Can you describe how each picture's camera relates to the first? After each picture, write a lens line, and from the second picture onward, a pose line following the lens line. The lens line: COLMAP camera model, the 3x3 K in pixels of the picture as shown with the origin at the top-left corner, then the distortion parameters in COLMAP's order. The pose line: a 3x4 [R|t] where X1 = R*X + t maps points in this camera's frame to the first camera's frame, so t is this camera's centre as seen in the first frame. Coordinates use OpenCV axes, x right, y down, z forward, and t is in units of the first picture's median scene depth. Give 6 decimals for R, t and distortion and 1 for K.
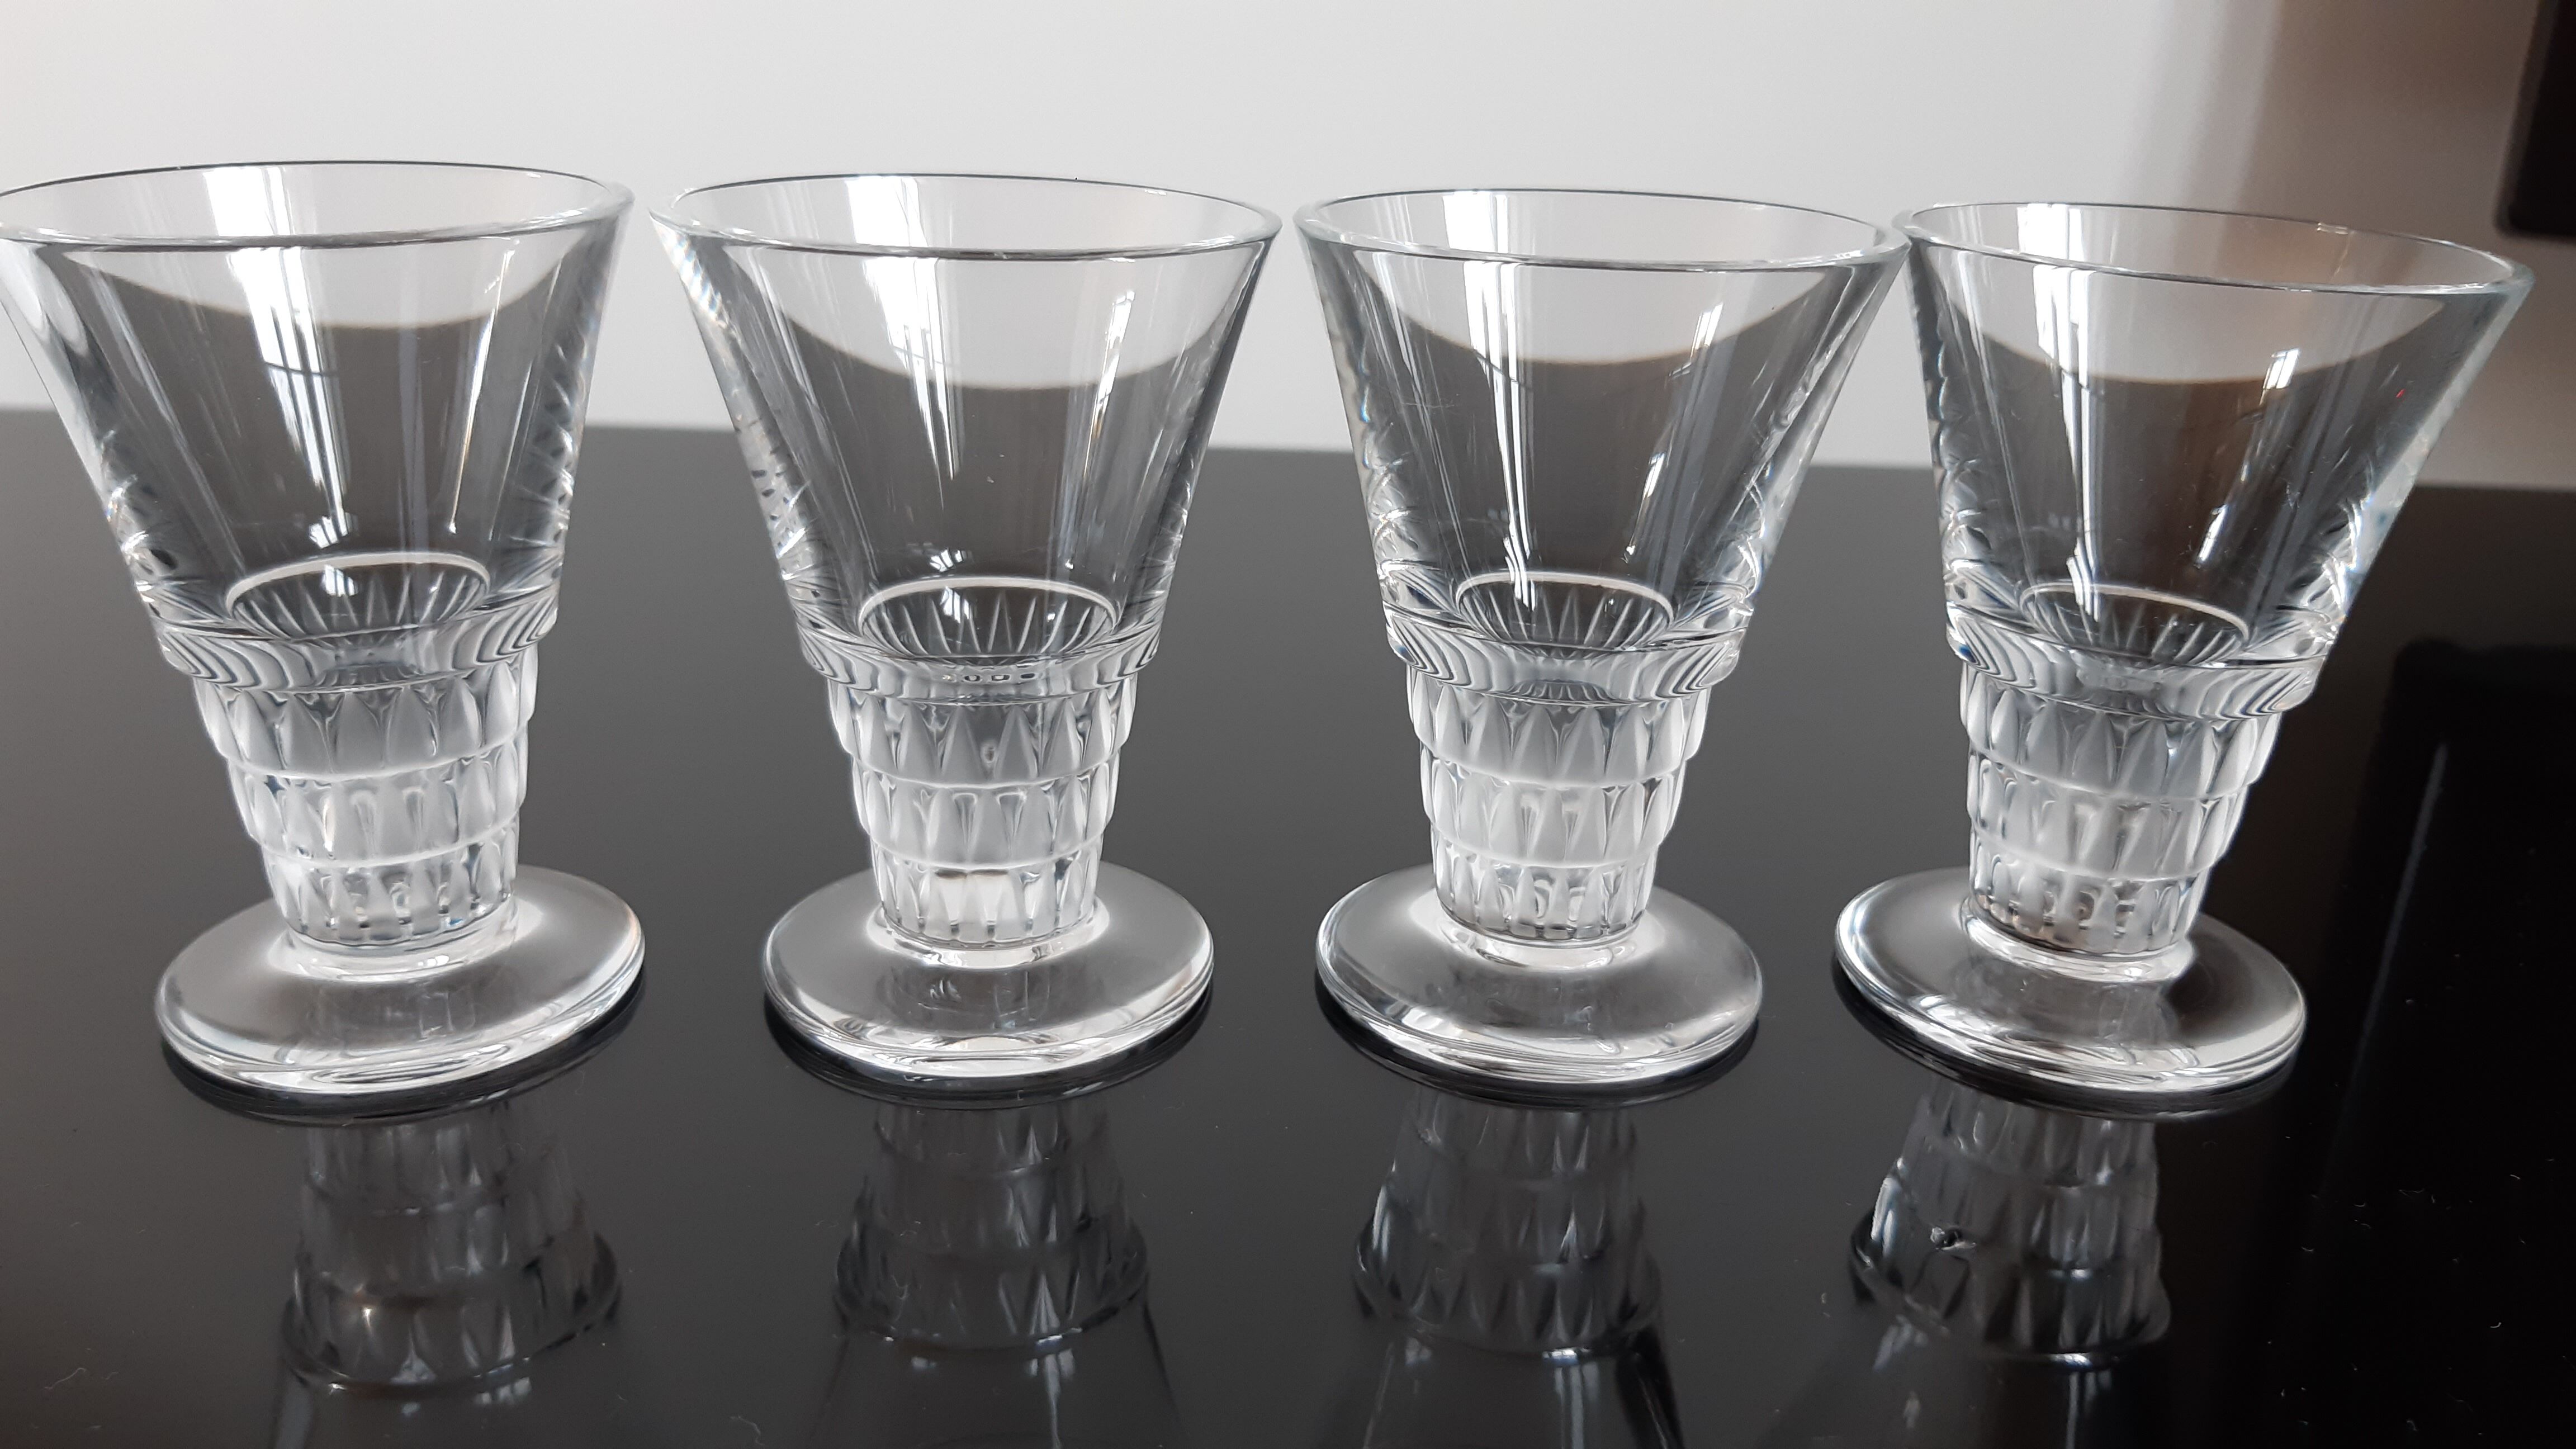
lens RADIAL K [[2113.1, 0, 1280.3], [0, 2113.1, 724.4], [0, 0, 1]] dist [0.040198, -0.151415]
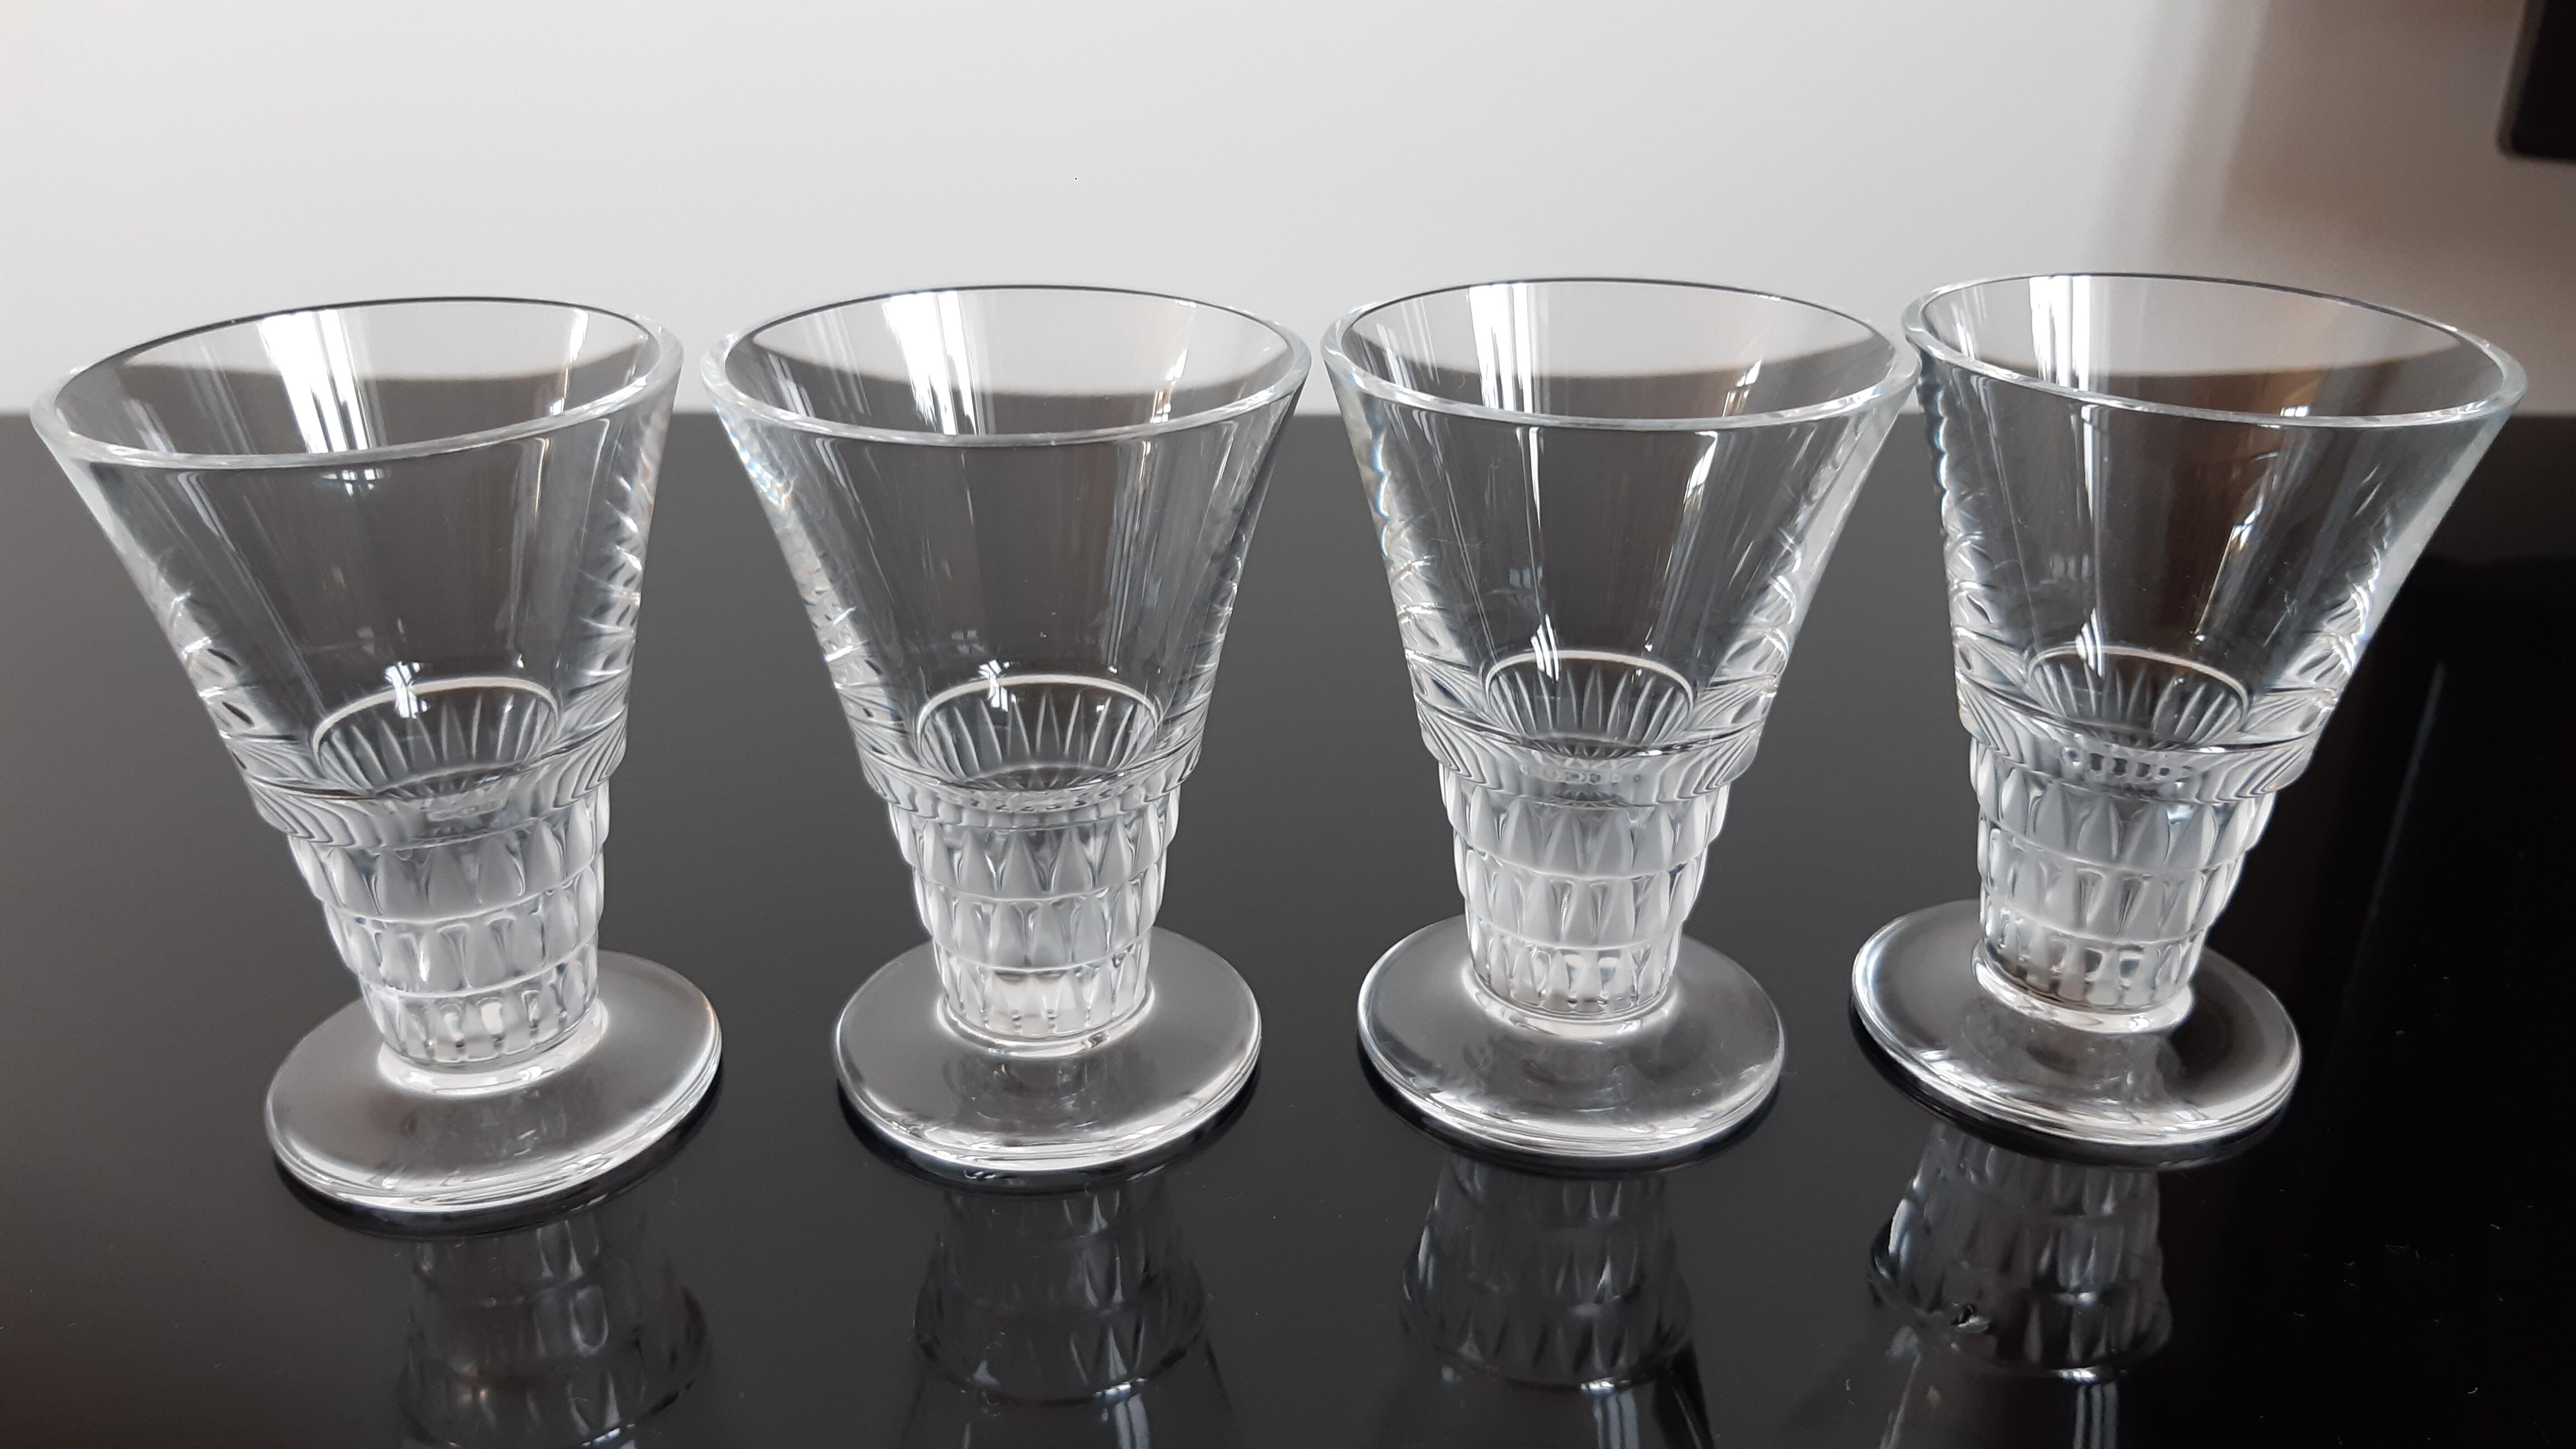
lens RADIAL K [[2099.9, 0, 1288.0], [0, 2099.9, 724.5], [0, 0, 1]] dist [0.033192, -0.141256]
pose [[0.999574, -0.029023, -0.002994, -0.011206], [0.029161, 0.997107, 0.070196, -0.116375], [0.000948, -0.070253, 0.997529, -0.031745]]
